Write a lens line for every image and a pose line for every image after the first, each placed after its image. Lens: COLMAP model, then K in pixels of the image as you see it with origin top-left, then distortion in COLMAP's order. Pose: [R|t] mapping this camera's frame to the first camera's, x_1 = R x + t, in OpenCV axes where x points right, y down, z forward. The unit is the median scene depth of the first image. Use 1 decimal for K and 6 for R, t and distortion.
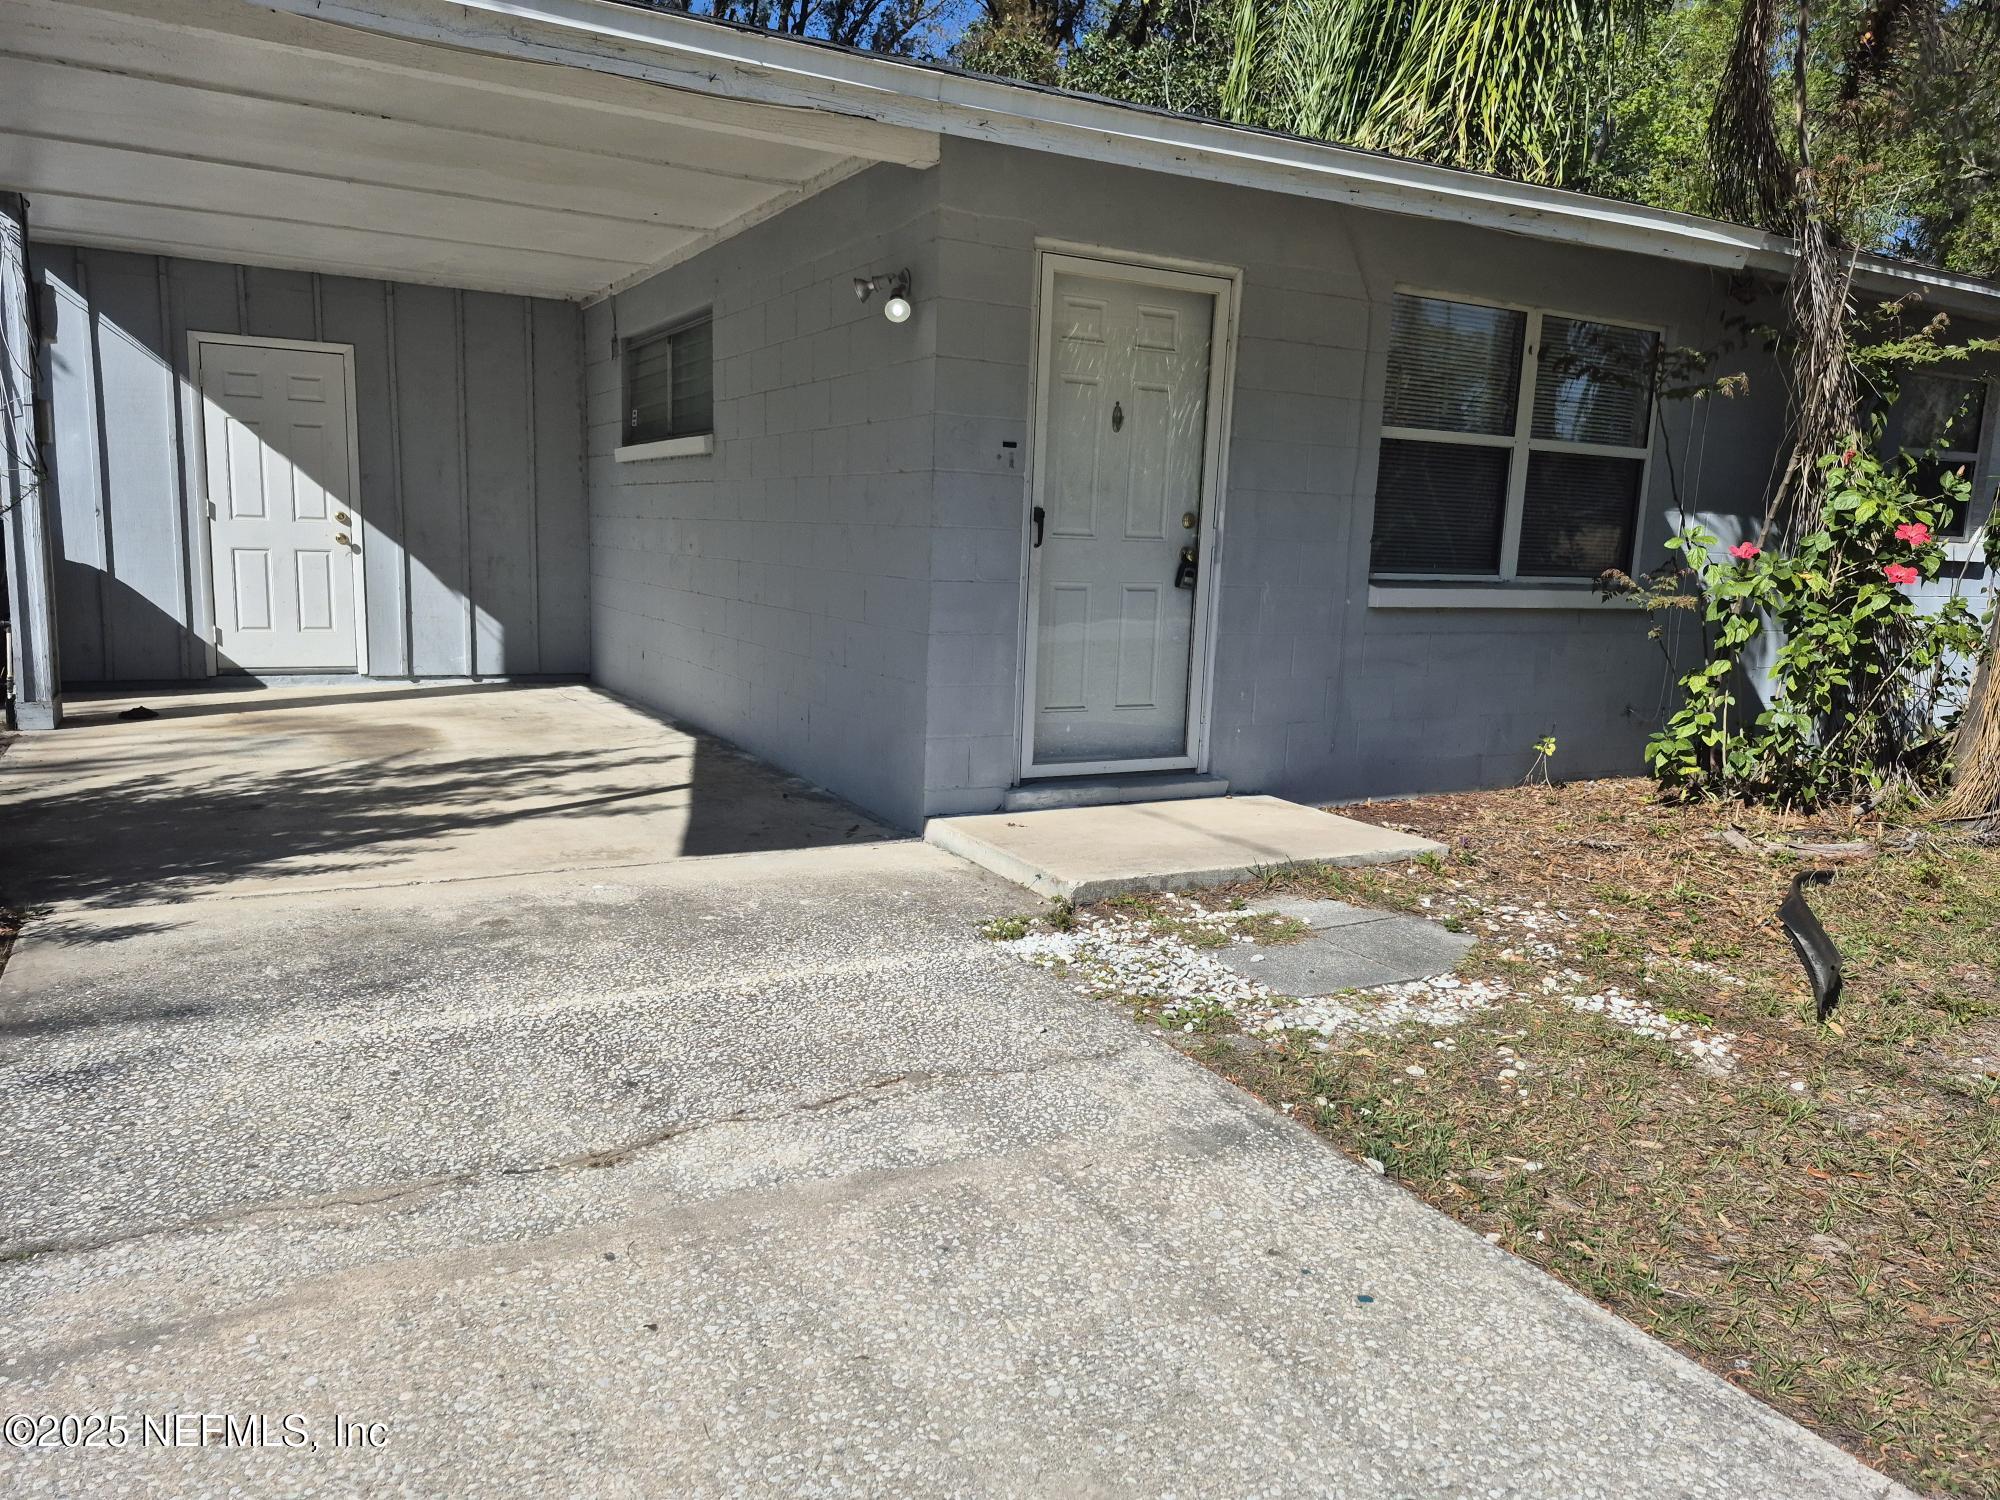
lens RADIAL K [[1405.9, 0, 1001.6], [0, 1405.9, 748.1], [0, 0, 1]] dist [0.045332, -0.031874]
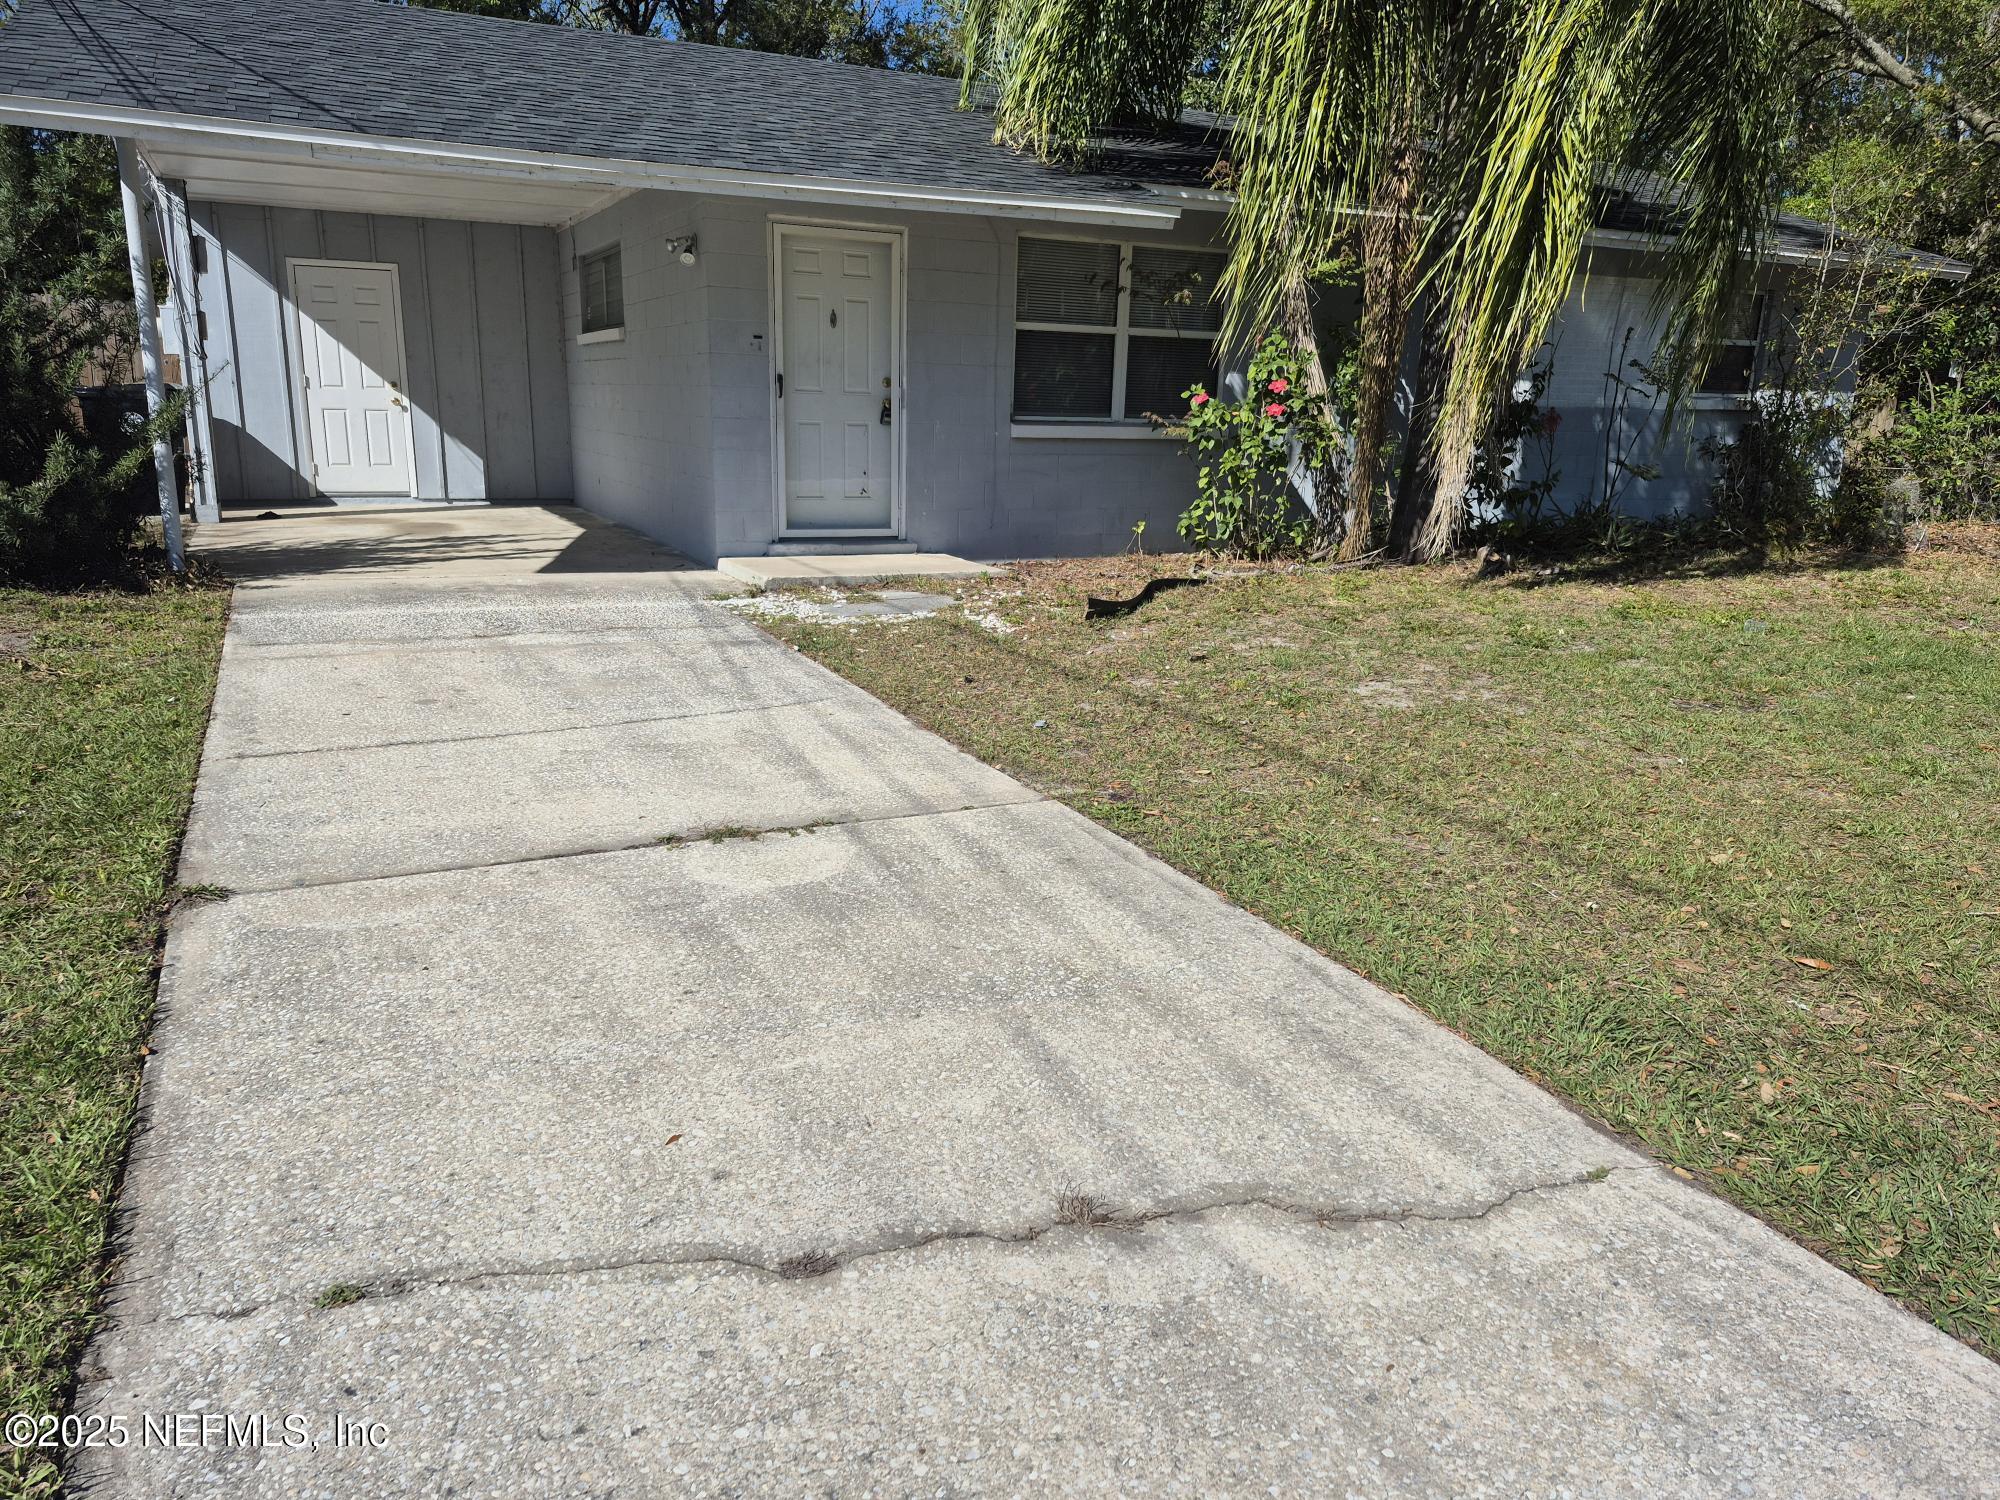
lens RADIAL K [[1405.9, 0, 1001.8], [0, 1405.9, 763.0], [0, 0, 1]] dist [0.045332, -0.031874]
pose [[0.998434, 0.004864, -0.055722, 0.341026], [0.000579, 0.995259, 0.097255, 0.114467], [0.055931, -0.097135, 0.993698, -0.638022]]
